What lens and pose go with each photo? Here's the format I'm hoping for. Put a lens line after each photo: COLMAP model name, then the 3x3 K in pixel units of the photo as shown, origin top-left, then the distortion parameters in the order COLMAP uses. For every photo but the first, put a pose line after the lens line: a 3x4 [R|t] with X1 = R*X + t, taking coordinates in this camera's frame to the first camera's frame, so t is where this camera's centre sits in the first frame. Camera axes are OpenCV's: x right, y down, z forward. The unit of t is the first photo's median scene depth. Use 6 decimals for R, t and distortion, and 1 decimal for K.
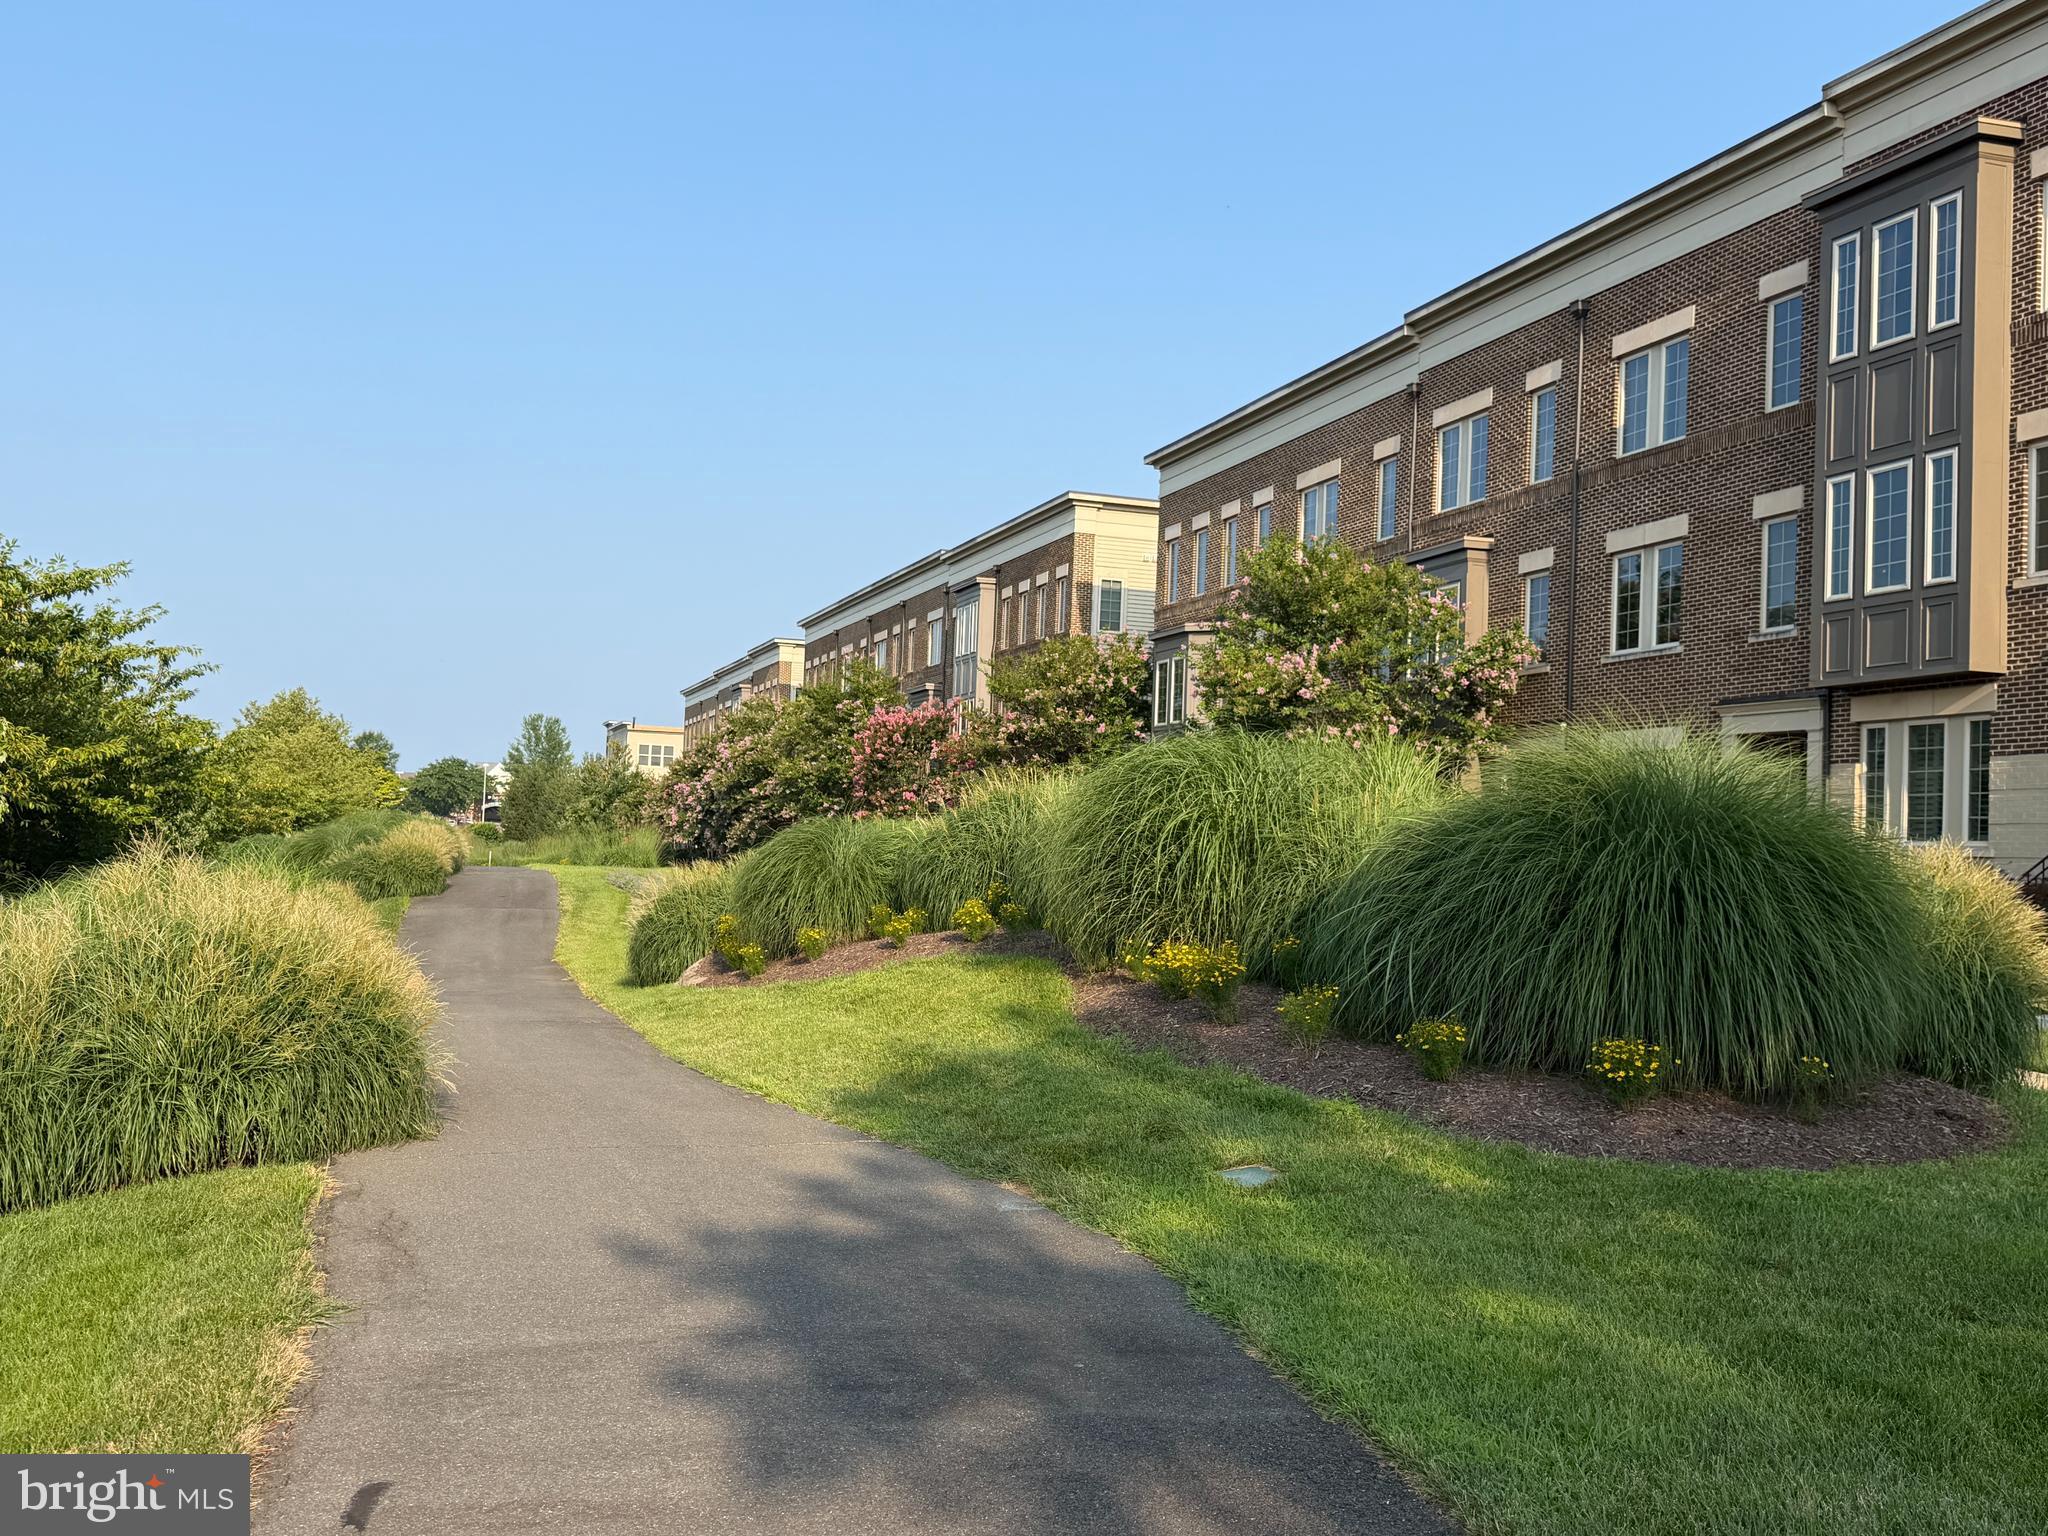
lens RADIAL K [[1736.3, 0, 1024.0], [0, 1736.3, 768.0], [0, 0, 1]] dist [0.122903, -0.215829]
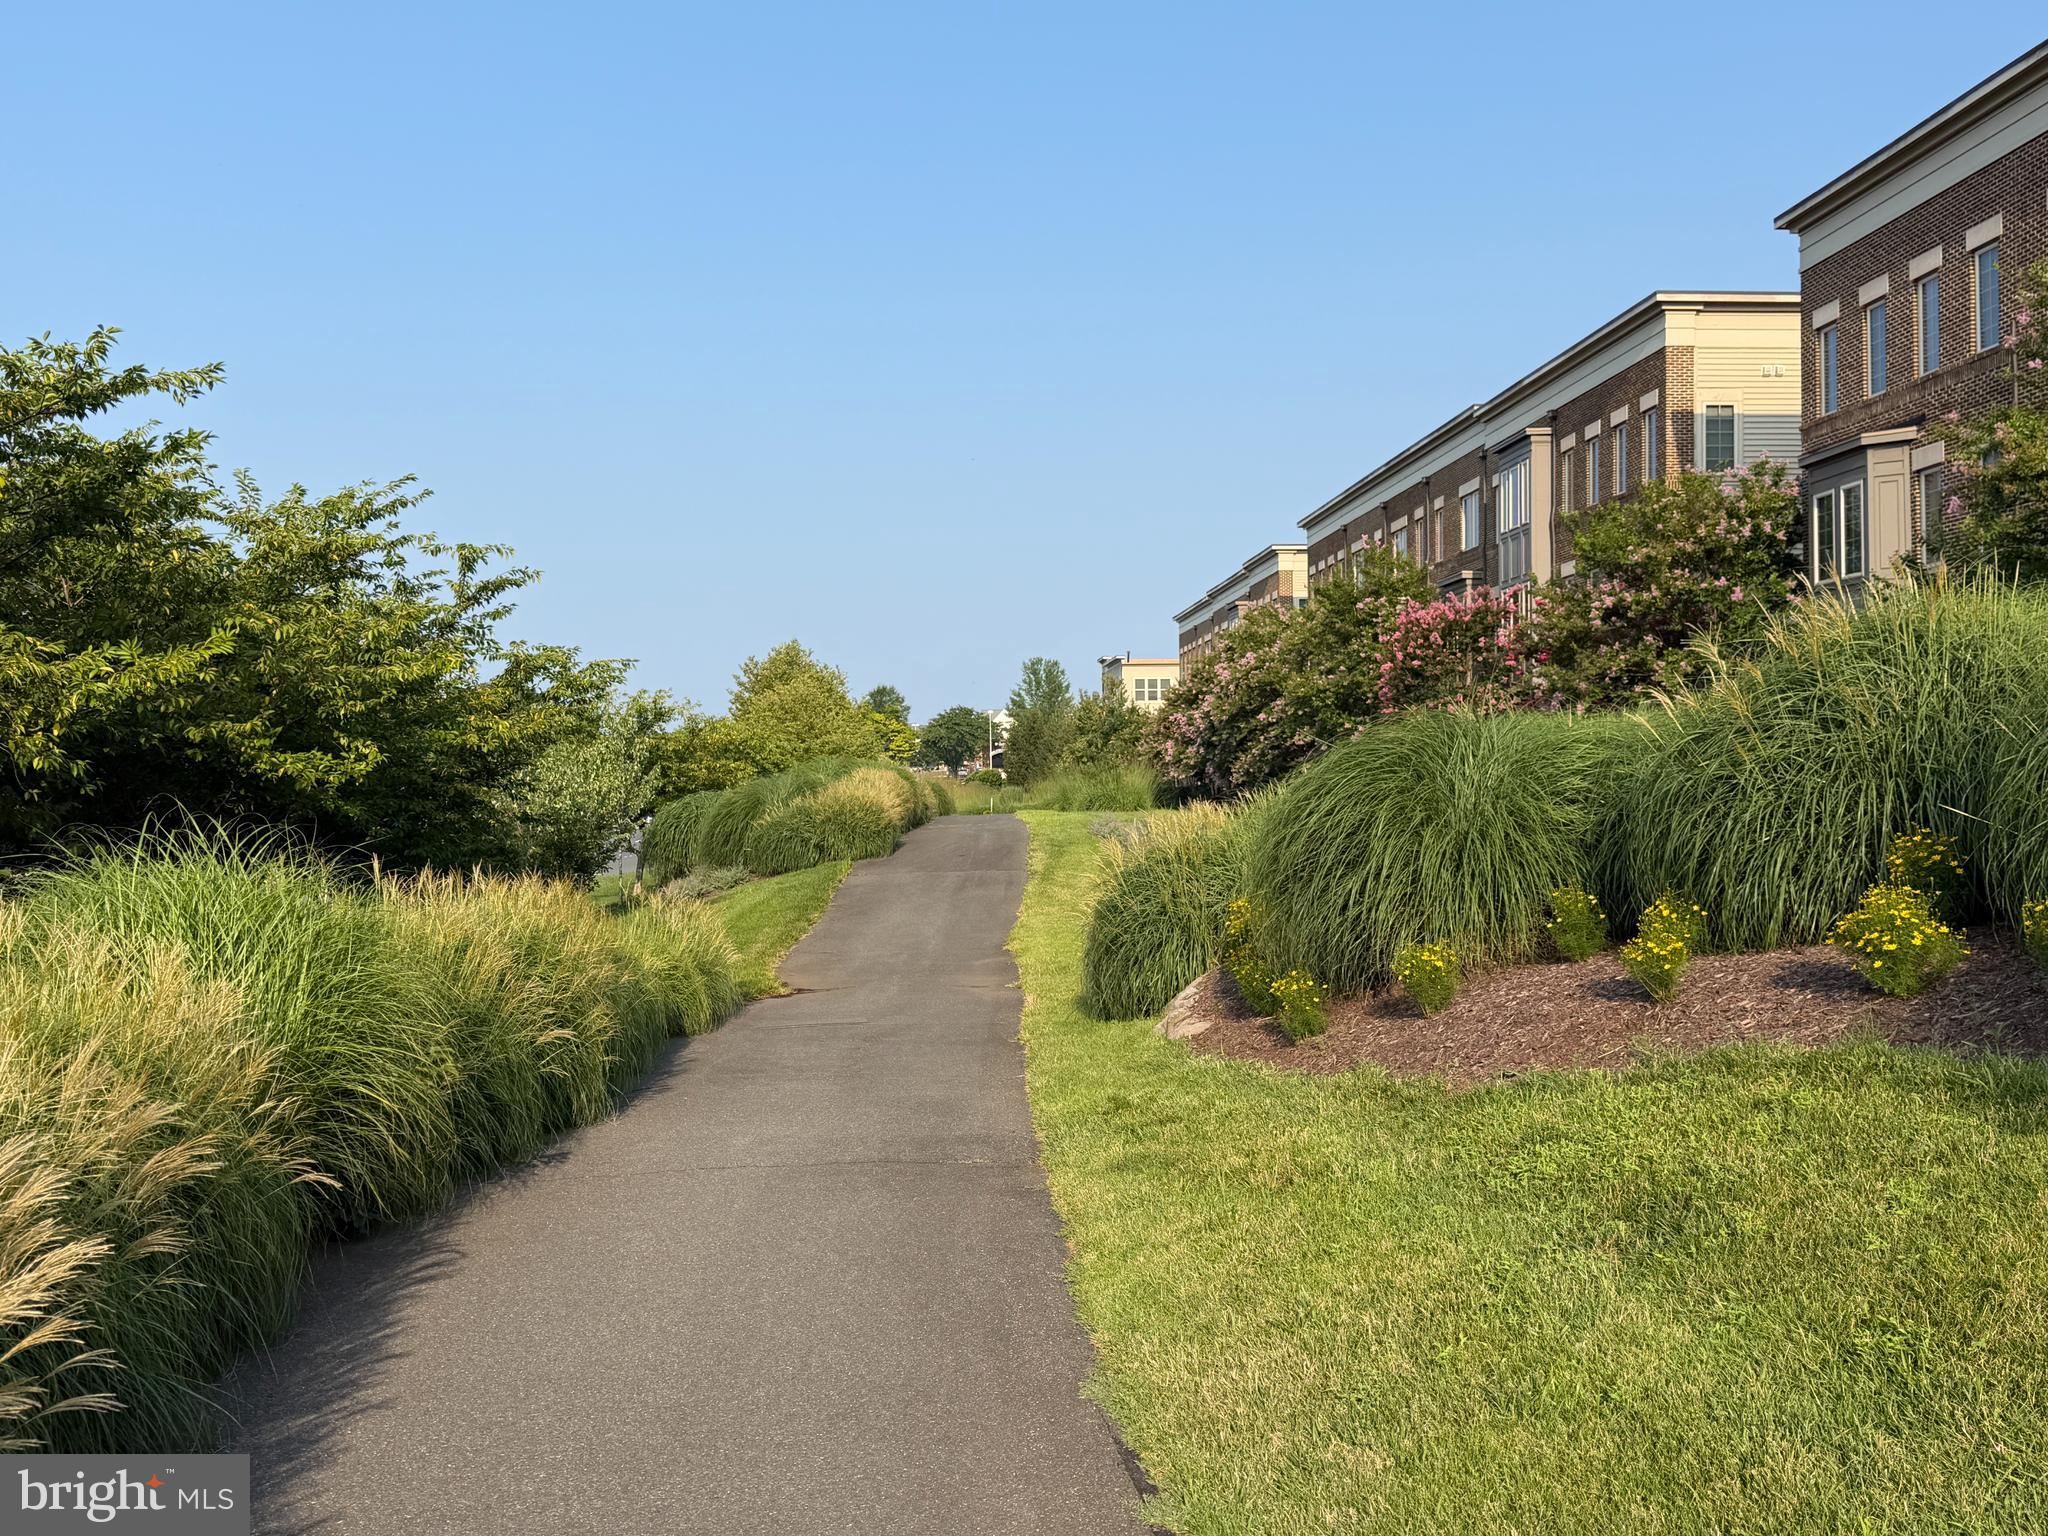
lens RADIAL K [[1736.3, 0, 1024.0], [0, 1736.3, 768.0], [0, 0, 1]] dist [0.122903, -0.215829]
pose [[0.957711, -0.050420, -0.283278, -0.027445], [0.061153, 0.997702, 0.029167, 0.007621], [0.281157, -0.045257, 0.958594, 0.160321]]
